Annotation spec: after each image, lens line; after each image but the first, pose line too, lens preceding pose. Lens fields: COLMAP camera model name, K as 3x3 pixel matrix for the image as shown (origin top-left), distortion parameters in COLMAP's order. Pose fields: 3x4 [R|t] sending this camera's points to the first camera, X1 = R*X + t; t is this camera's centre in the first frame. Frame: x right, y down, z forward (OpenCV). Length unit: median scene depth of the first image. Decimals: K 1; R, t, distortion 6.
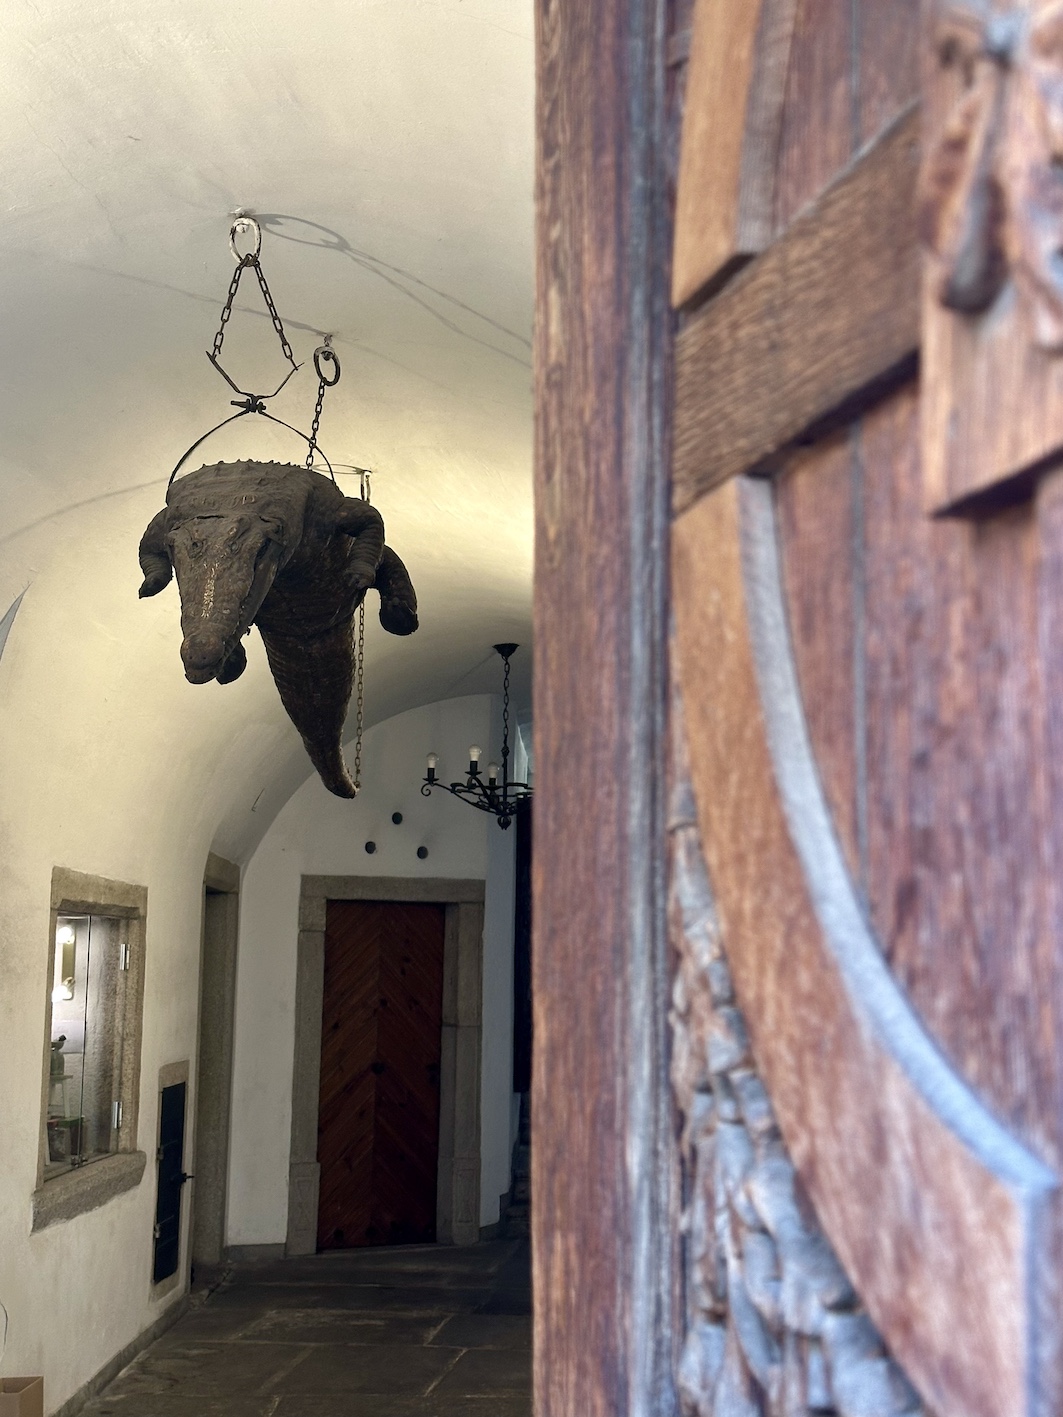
lens RADIAL K [[2125.2, 0, 526.2], [0, 2125.2, 712.4], [0, 0, 1]] dist [0.143646, 0.000000]
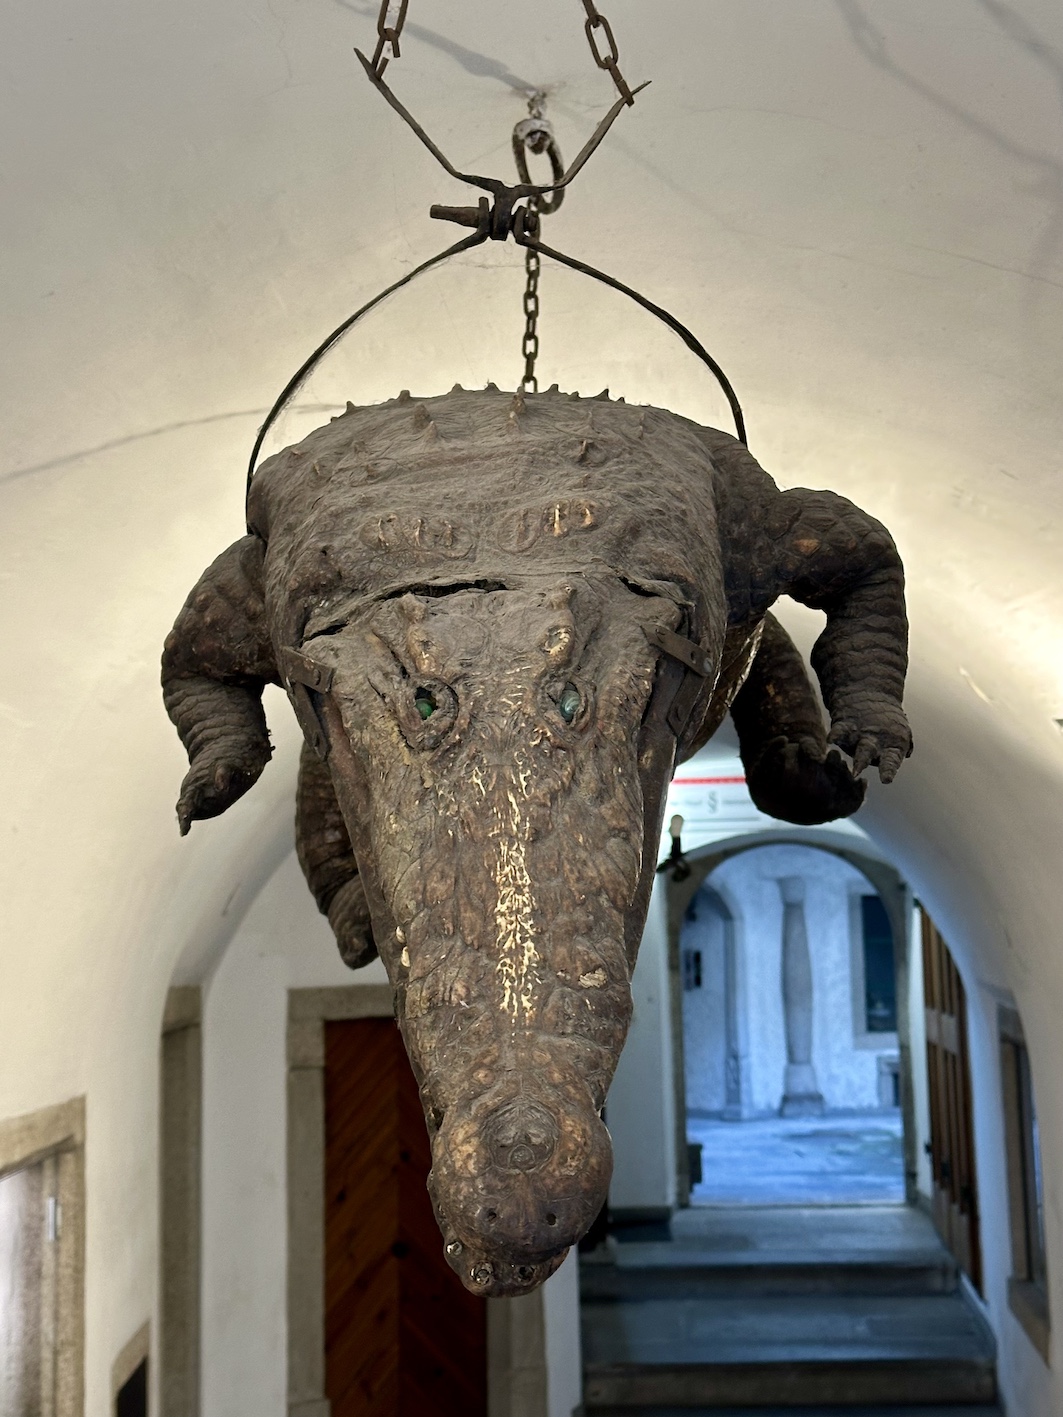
lens RADIAL K [[2159.5, 0, 537.2], [0, 2159.5, 704.7], [0, 0, 1]] dist [0.110313, 0.000000]
pose [[0.997809, -0.034315, 0.056561, -0.121204], [0.033013, 0.999171, 0.023803, -0.064942], [-0.057331, -0.021884, 0.998115, 0.562623]]
